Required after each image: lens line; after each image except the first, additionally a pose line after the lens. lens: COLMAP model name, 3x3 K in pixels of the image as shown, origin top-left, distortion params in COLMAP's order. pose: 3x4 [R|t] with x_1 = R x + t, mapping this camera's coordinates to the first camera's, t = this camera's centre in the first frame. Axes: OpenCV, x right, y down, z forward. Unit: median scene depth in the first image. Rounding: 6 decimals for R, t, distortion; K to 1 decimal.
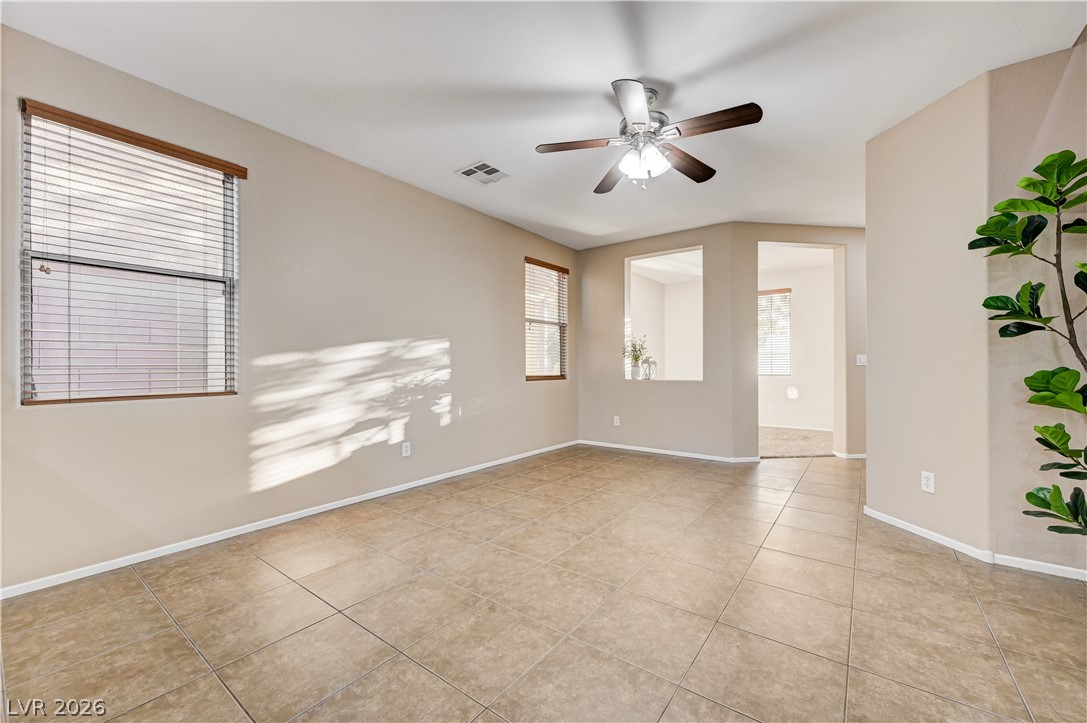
lens RADIAL K [[431.0, 0, 543.5], [0, 431.0, 361.5], [0, 0, 1]] dist [-0.001298, -0.000456]
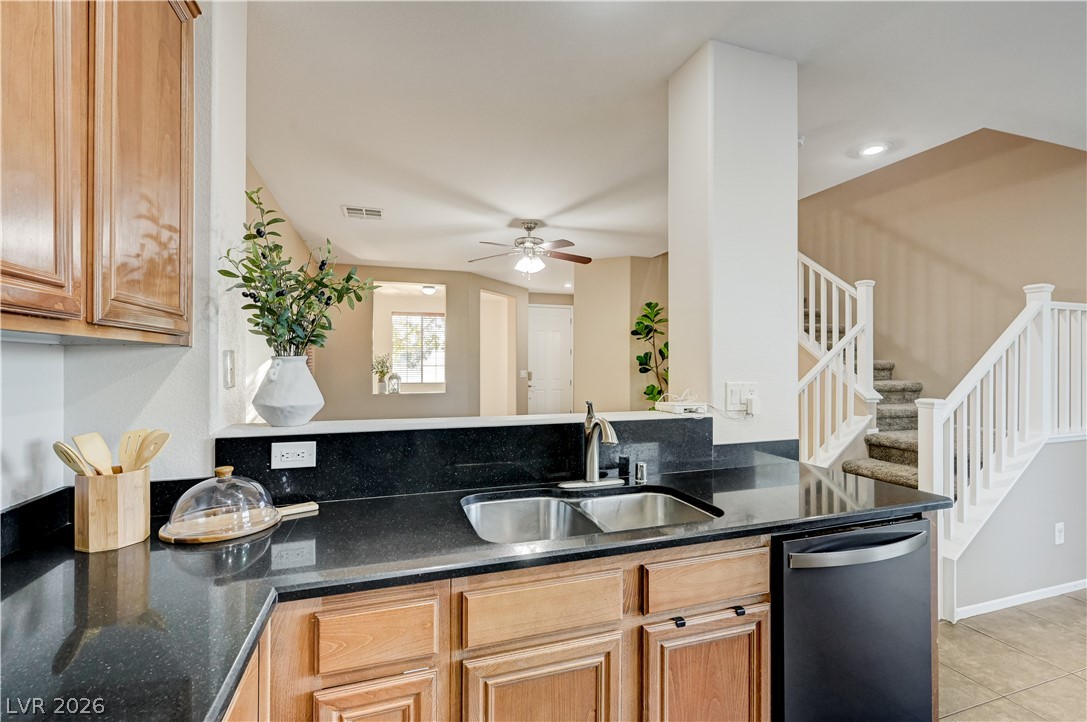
lens RADIAL K [[477.6, 0, 543.5], [0, 477.6, 361.0], [0, 0, 1]] dist [0.000237, 0.000002]
pose [[0.571251, 0.006315, 0.820751, -1.498803], [-0.010086, 0.999949, -0.000674, -0.123177], [-0.820713, -0.007893, 0.571286, -0.085087]]
